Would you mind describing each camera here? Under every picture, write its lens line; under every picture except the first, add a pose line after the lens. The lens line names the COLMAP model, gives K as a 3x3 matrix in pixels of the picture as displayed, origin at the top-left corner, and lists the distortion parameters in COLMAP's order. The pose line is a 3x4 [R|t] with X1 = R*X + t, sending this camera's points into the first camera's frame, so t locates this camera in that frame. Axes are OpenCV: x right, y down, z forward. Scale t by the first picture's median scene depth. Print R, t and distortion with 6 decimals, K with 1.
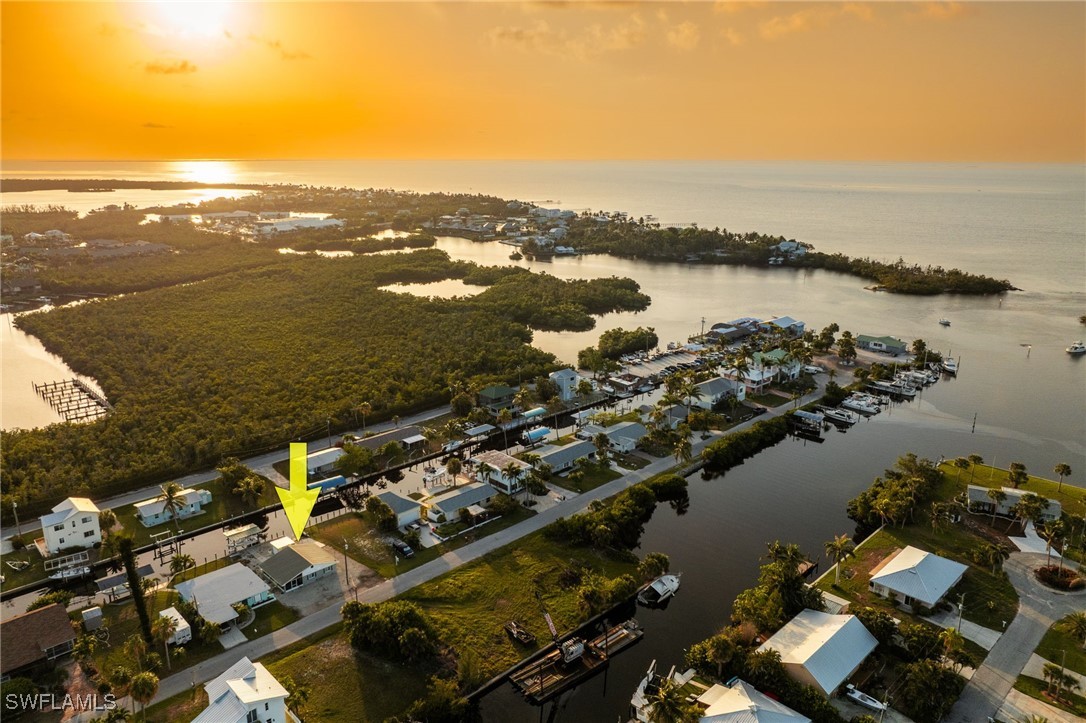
lens RADIAL K [[764.8, 0, 539.8], [0, 764.8, 329.8], [0, 0, 1]] dist [-0.003754, 0.000708]
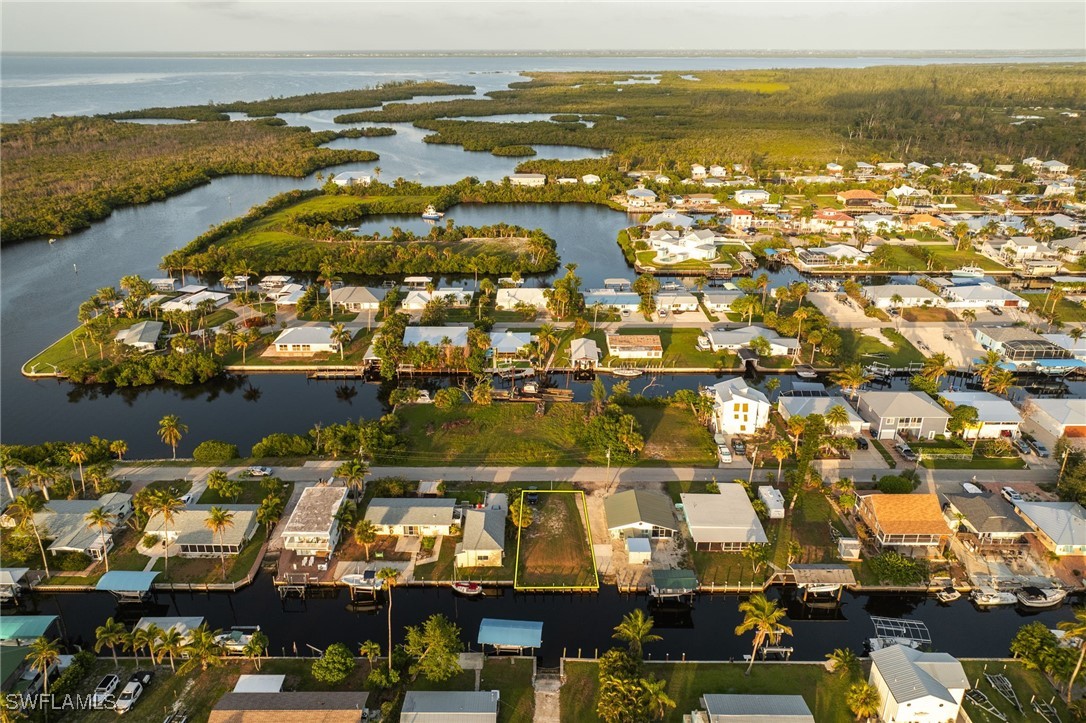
lens RADIAL K [[748.4, 0, 521.1], [0, 748.4, 351.0], [0, 0, 1]] dist [-0.013152, 0.012040]
pose [[-0.711144, -0.257709, 0.654110, -0.542333], [0.161931, 0.845337, 0.509101, -0.244923], [-0.684144, 0.467965, -0.559425, 1.087866]]
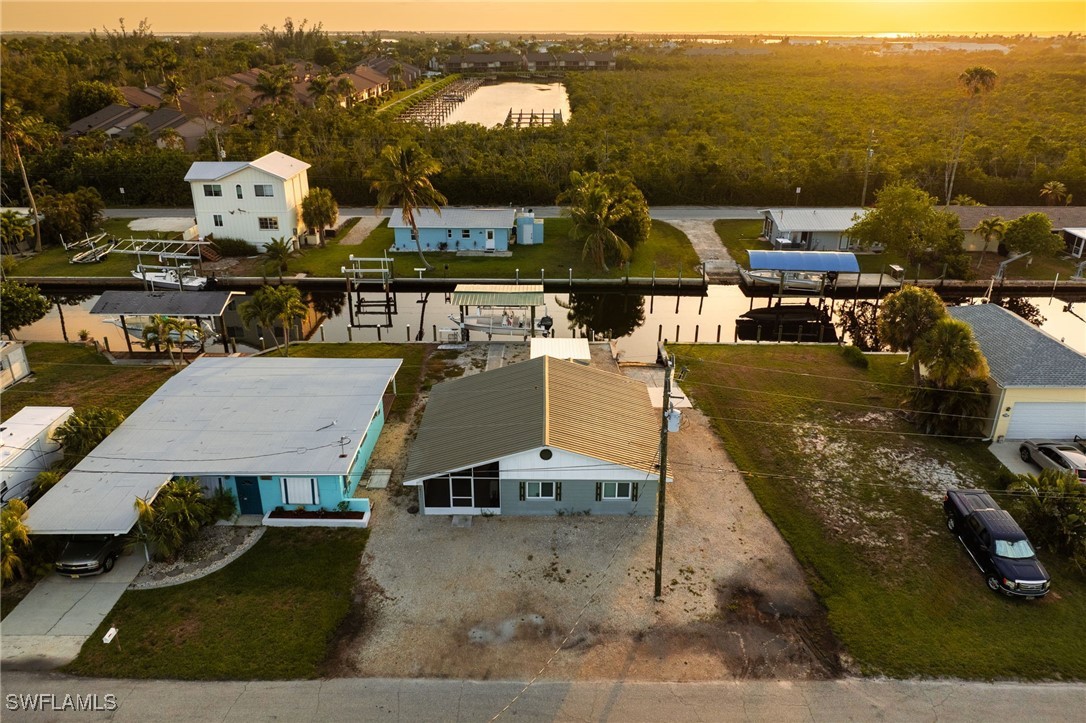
lens RADIAL K [[767.1, 0, 535.3], [0, 767.1, 357.9], [0, 0, 1]] dist [-0.007389, 0.000249]
pose [[0.711501, 0.275846, -0.646278, -0.111828], [-0.155411, 0.958724, 0.238110, 0.160081], [0.685284, -0.068977, 0.725002, 0.586737]]
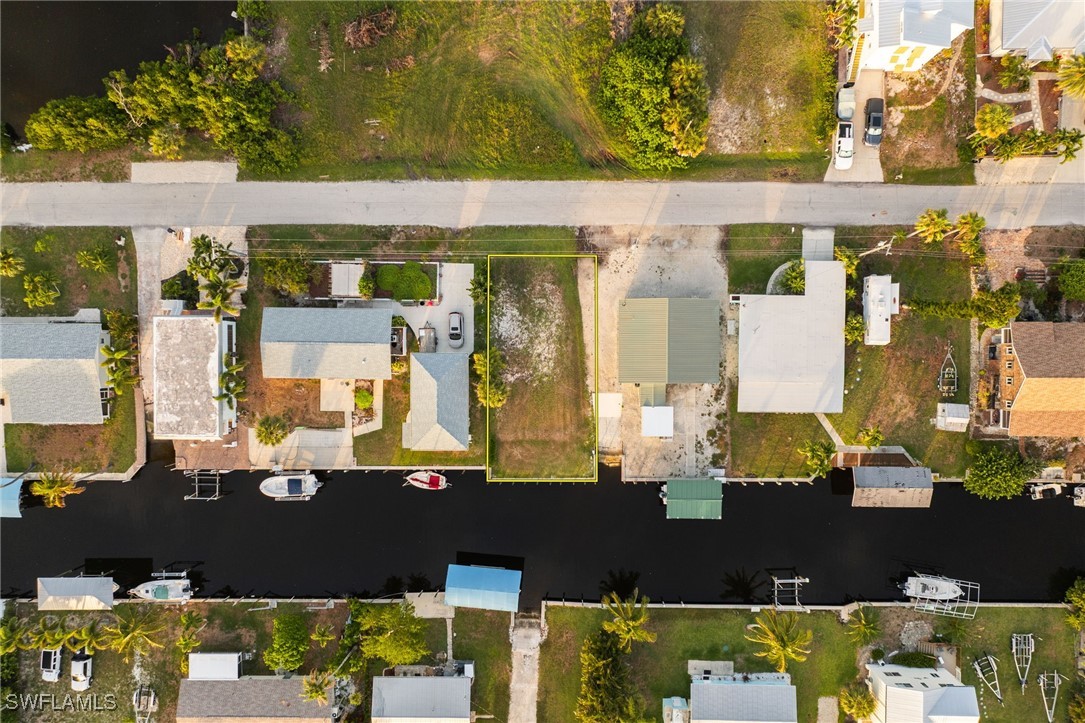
lens RADIAL K [[758.6, 0, 547.0], [0, 758.6, 361.0], [0, 0, 1]] dist [-0.005778, 0.003371]
pose [[-0.717465, -0.696583, -0.003892, -0.182820], [0.166550, -0.176962, 0.970024, -0.218716], [-0.676391, 0.695310, 0.242980, 0.670592]]
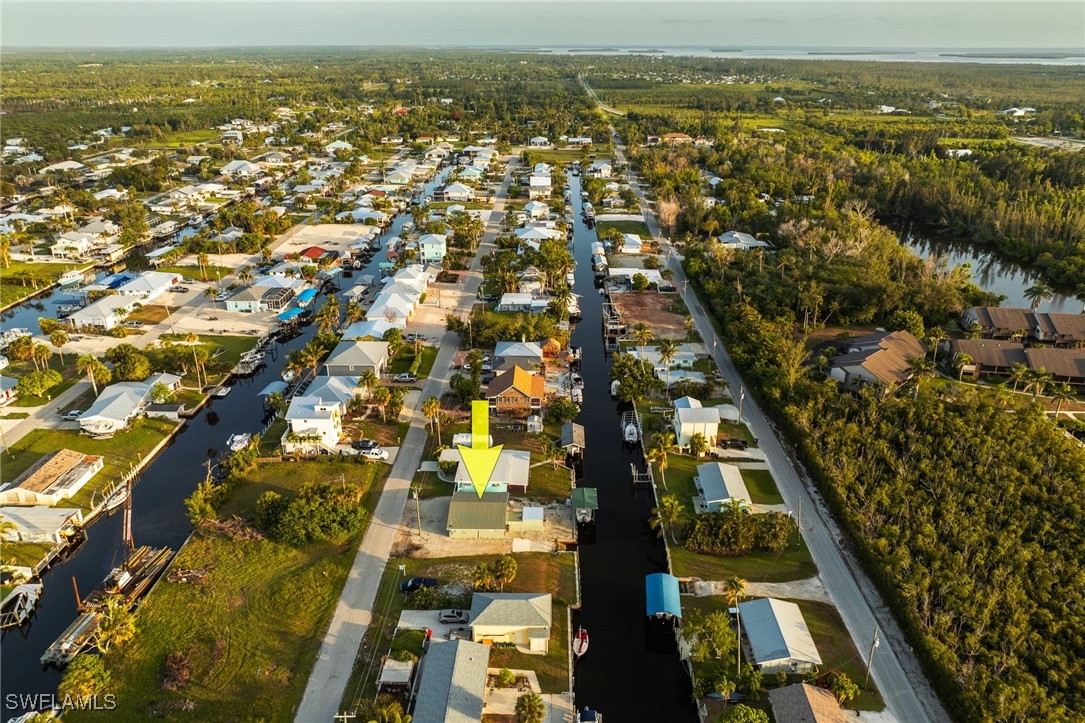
lens RADIAL K [[758.6, 0, 547.0], [0, 758.6, 361.0], [0, 0, 1]] dist [-0.005778, 0.003371]
pose [[-0.703603, 0.272547, -0.656248, 0.126190], [-0.161490, 0.838026, 0.521185, -0.238326], [0.692000, 0.472684, -0.545624, 1.058255]]
